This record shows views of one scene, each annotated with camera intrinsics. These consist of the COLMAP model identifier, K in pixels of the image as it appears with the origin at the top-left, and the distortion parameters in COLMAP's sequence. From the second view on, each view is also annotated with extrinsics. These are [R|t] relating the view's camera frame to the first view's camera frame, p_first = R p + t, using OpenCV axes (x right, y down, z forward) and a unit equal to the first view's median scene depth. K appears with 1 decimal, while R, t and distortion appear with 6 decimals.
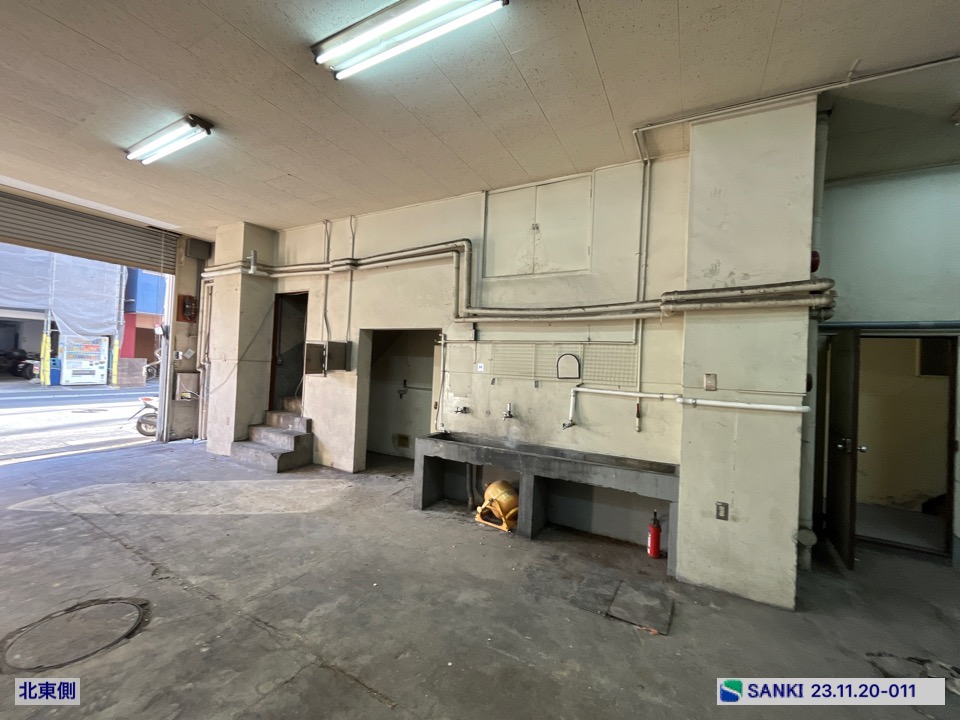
lens RADIAL K [[389.1, 0, 478.3], [0, 389.1, 357.4], [0, 0, 1]] dist [-0.002266, -0.000612]
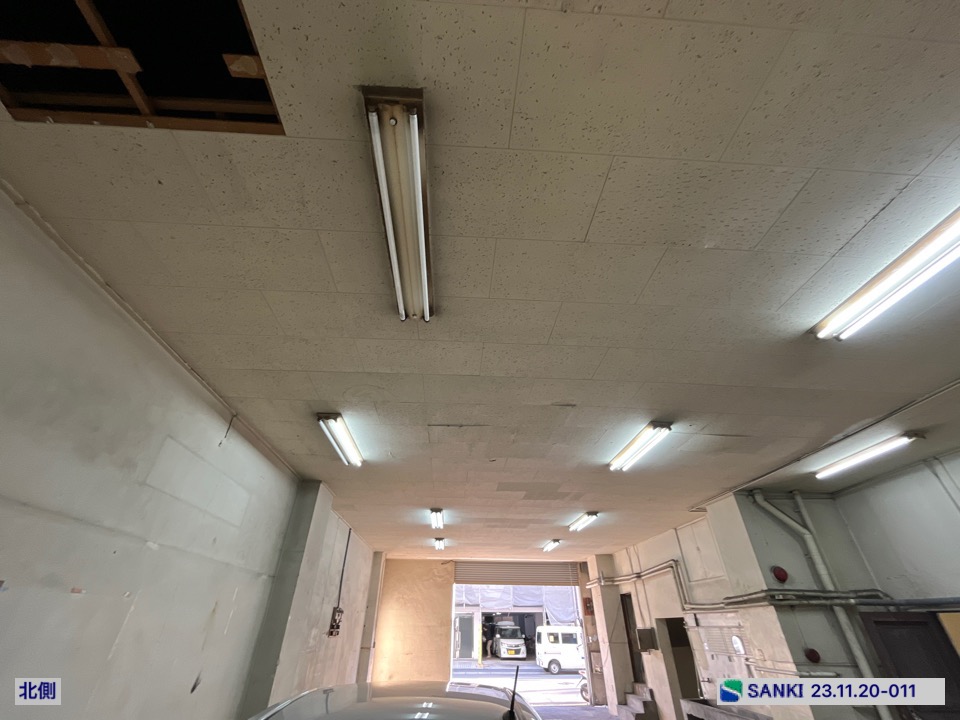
lens RADIAL K [[389.1, 0, 477.4], [0, 389.1, 357.7], [0, 0, 1]] dist [-0.002266, -0.000612]
pose [[0.535690, -0.510772, -0.672419, 1.294079], [0.028166, 0.806679, -0.590318, -0.017540], [0.843945, 0.297289, 0.446516, -0.949801]]
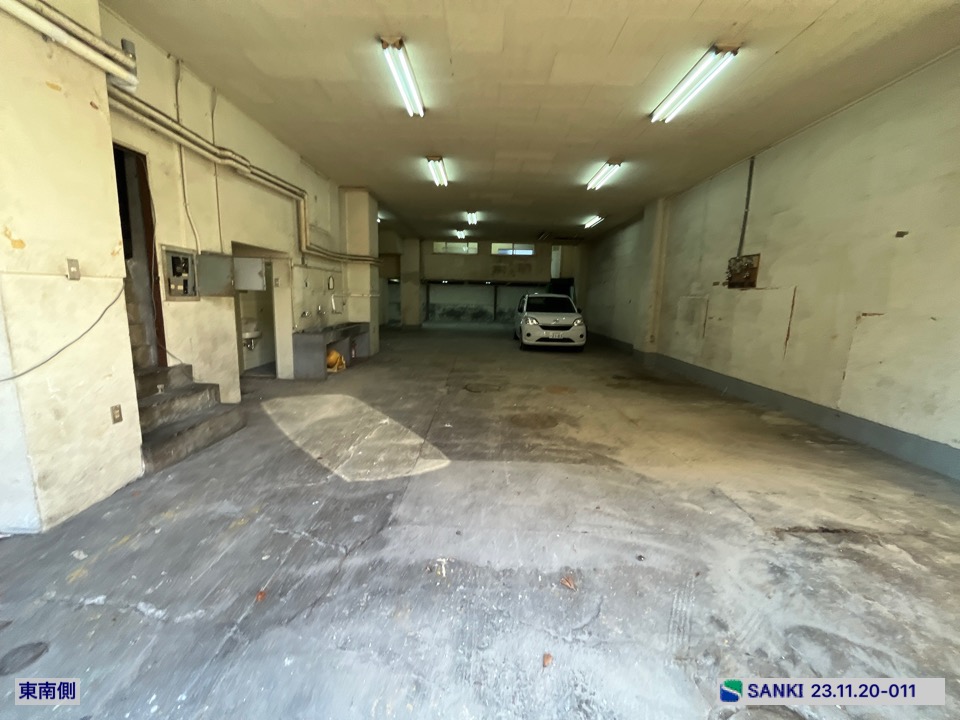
lens RADIAL K [[389.1, 0, 474.0], [0, 389.1, 357.9], [0, 0, 1]] dist [-0.002266, -0.000612]
pose [[-0.459926, -0.191669, 0.867025, -1.796825], [-0.056705, 0.980773, 0.186734, -0.013231], [-0.886145, 0.036719, -0.461951, 1.236264]]
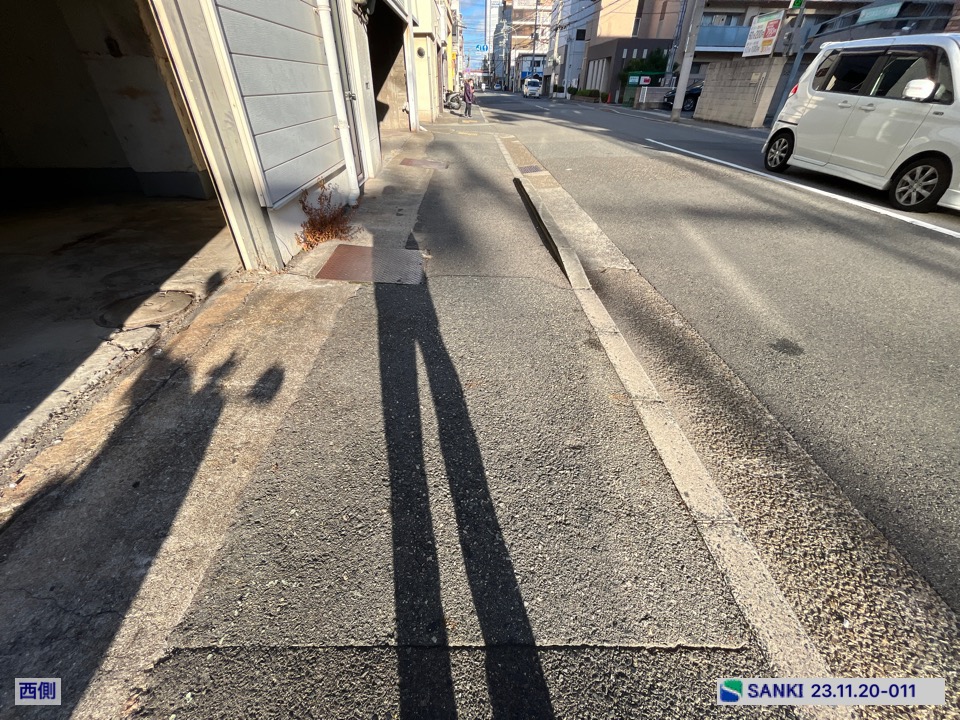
lens RADIAL K [[389.1, 0, 478.3], [0, 389.1, 360.0], [0, 0, 1]] dist [-0.002266, -0.000612]
pose [[-0.865052, 0.251107, -0.434317, -1.882327], [-0.034486, 0.833909, 0.550824, 0.062354], [0.500496, 0.491469, -0.712715, 1.620604]]
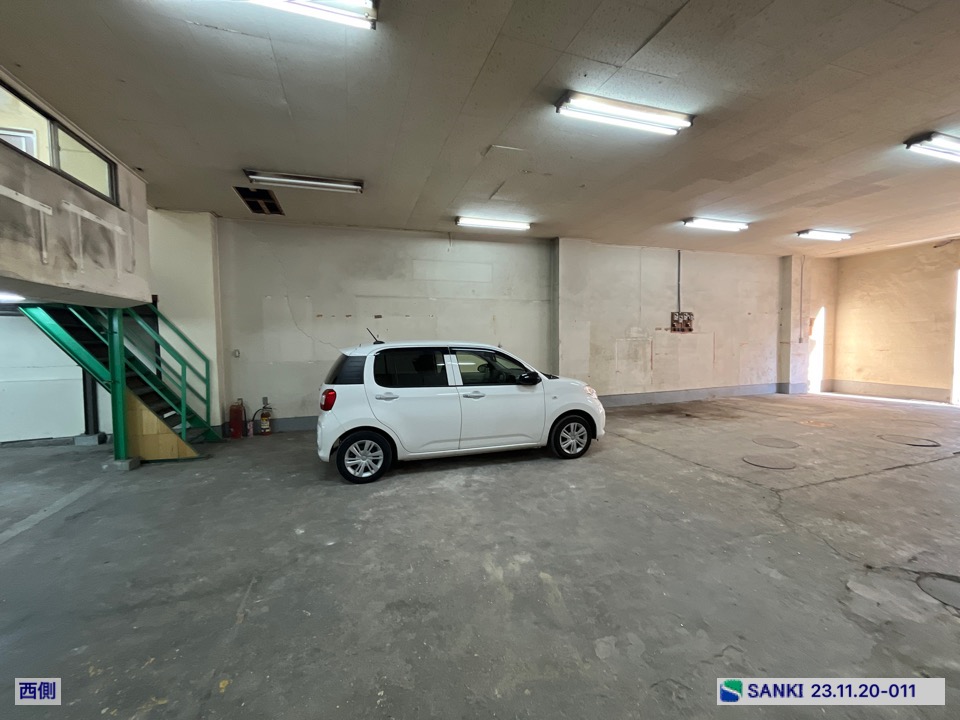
lens RADIAL K [[389.1, 0, 477.8], [0, 389.1, 358.4], [0, 0, 1]] dist [-0.002266, -0.000612]
pose [[-0.681583, 0.005667, -0.731719, 1.499197], [-0.006602, 0.999882, 0.013894, 0.071606], [0.731711, 0.014301, -0.681465, 0.343027]]
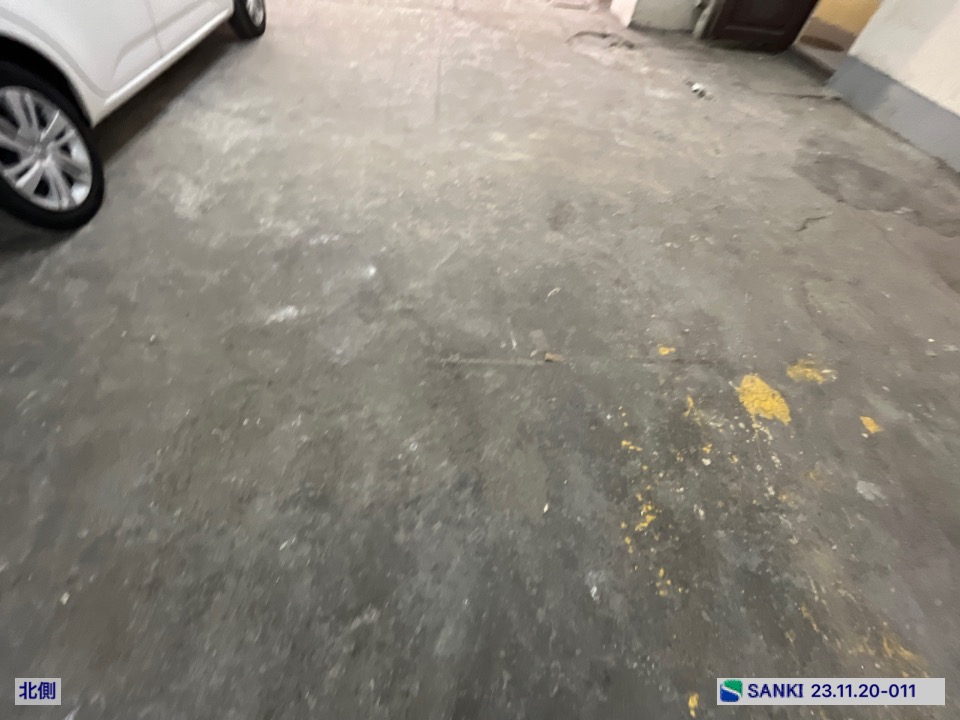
lens RADIAL K [[389.1, 0, 476.7], [0, 389.1, 357.6], [0, 0, 1]] dist [-0.002266, -0.000612]
pose [[0.531257, 0.683513, -0.500576, 1.471931], [-0.054897, 0.617382, 0.784746, 0.169068], [0.845430, -0.389422, 0.365511, -0.453443]]
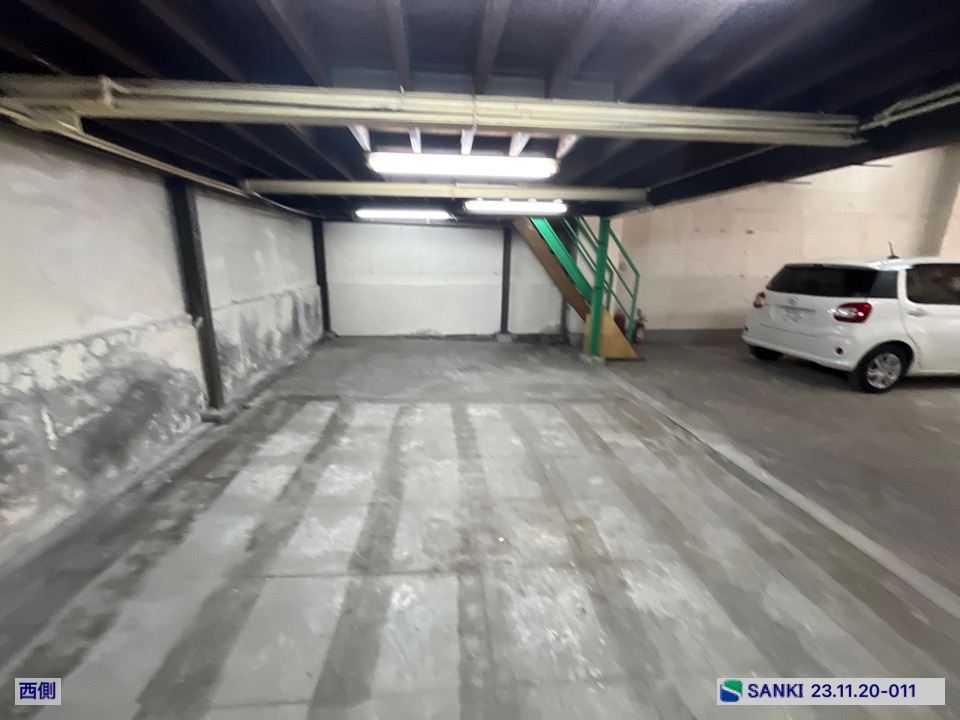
lens RADIAL K [[389.1, 0, 478.8], [0, 389.1, 356.2], [0, 0, 1]] dist [-0.002266, -0.000612]
pose [[-0.823050, 0.087168, -0.561240, 2.487955], [-0.037088, 0.977795, 0.206254, 0.135238], [0.566756, 0.190573, -0.801542, -0.369588]]
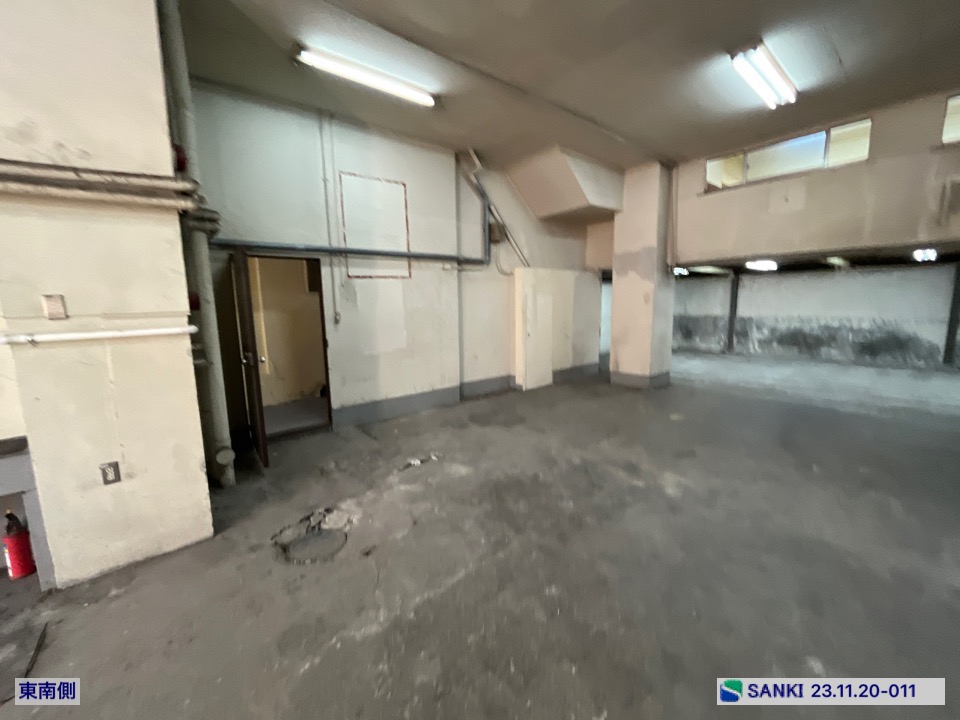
lens RADIAL K [[389.1, 0, 475.7], [0, 389.1, 356.6], [0, 0, 1]] dist [-0.002266, -0.000612]
pose [[0.358435, -0.184769, 0.915087, 0.156712], [0.019106, 0.981465, 0.190688, 0.023419], [-0.933359, -0.050866, 0.355321, 0.039526]]
